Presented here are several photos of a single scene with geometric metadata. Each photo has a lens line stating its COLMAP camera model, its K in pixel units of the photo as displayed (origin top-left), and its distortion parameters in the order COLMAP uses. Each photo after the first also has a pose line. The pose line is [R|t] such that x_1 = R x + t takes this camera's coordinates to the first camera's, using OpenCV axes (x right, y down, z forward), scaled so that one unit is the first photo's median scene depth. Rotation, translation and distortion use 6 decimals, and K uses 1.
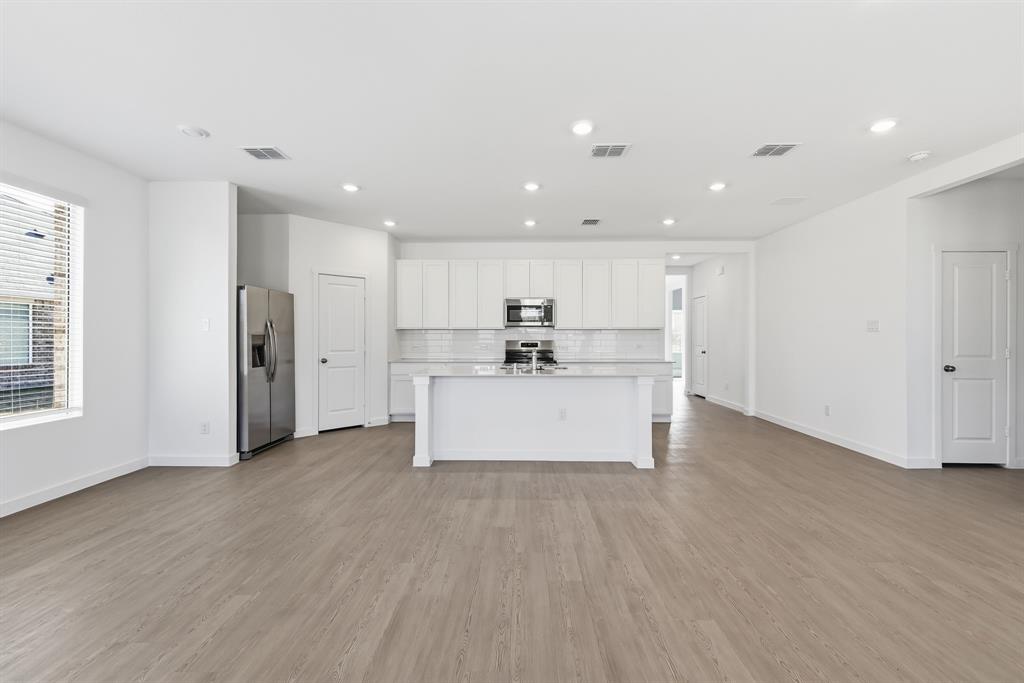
lens RADIAL K [[429.6, 0, 512.6], [0, 429.6, 338.5], [0, 0, 1]] dist [-0.002432, -0.000160]
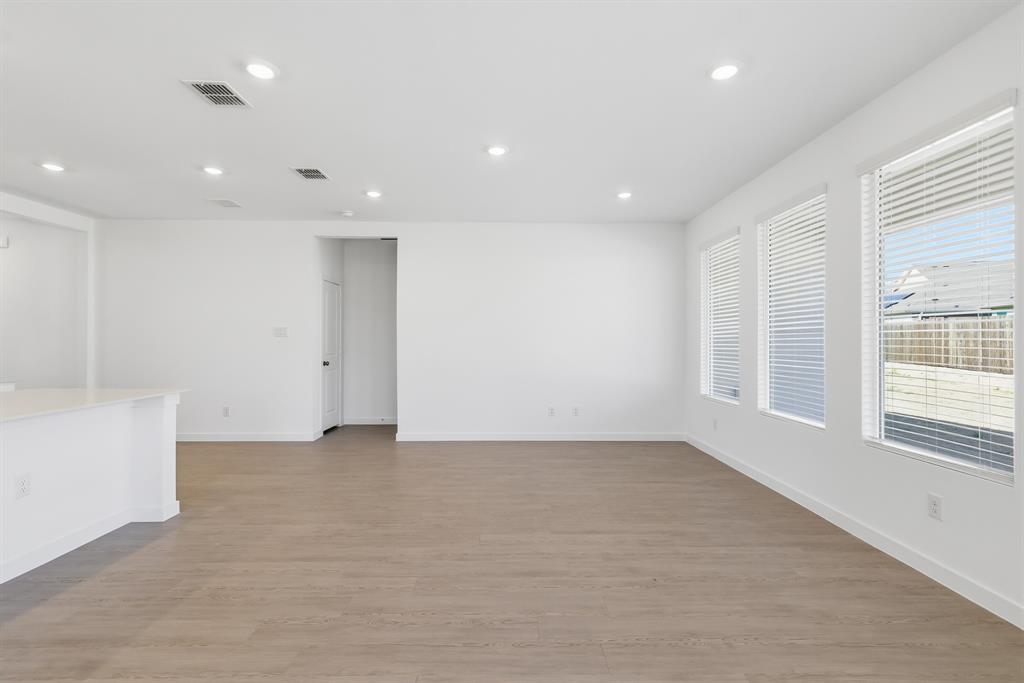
lens RADIAL K [[460.4, 0, 511.8], [0, 460.4, 344.9], [0, 0, 1]] dist [0.003035, 0.000079]
pose [[-0.028810, -0.008946, 0.999545, -0.770256], [0.003345, 0.999953, 0.009046, -0.004126], [-0.999579, 0.003604, -0.028779, 0.652580]]
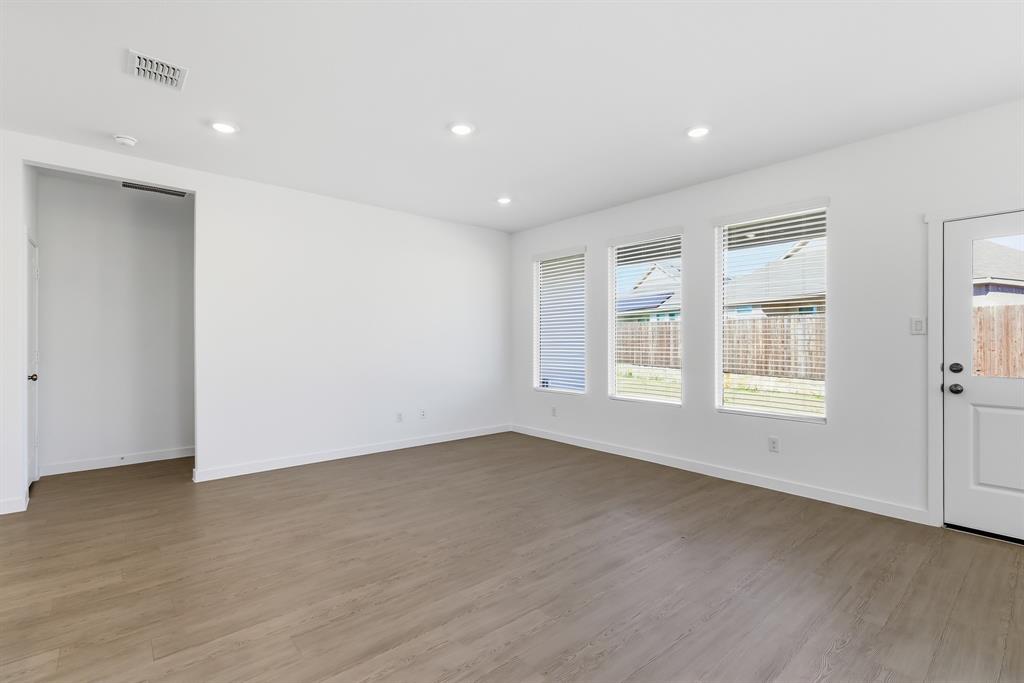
lens RADIAL K [[466.0, 0, 512.3], [0, 466.0, 337.8], [0, 0, 1]] dist [0.006771, 0.000363]
pose [[-0.668683, 0.000160, 0.743547, -0.437543], [-0.001942, 0.999996, -0.001962, -0.007013], [-0.743545, -0.002755, -0.668680, 1.385151]]
